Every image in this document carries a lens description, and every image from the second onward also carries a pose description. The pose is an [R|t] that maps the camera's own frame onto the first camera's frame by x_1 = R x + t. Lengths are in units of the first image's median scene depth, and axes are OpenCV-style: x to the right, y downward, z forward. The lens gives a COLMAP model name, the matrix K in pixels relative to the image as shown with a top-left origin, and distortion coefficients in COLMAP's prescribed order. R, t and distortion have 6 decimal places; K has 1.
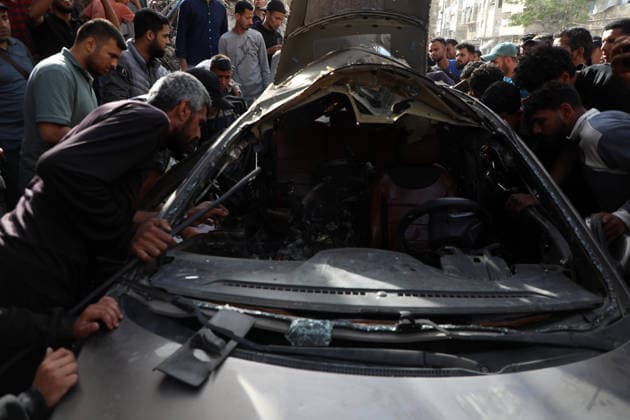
lens RADIAL K [[438.3, 0, 308.9], [0, 438.3, 210.9], [0, 0, 1]] dist [-0.073489, 0.039284]
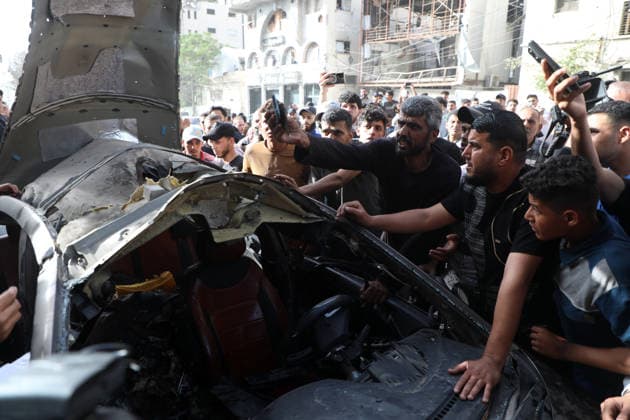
lens RADIAL K [[432.1, 0, 308.6], [0, 432.1, 209.3], [0, 0, 1]] dist [-0.086455, 0.052414]
pose [[0.708650, -0.169406, 0.684921, -0.309494], [0.250989, 0.967777, -0.020318, -0.204572], [-0.659409, 0.186305, 0.728334, 0.282013]]
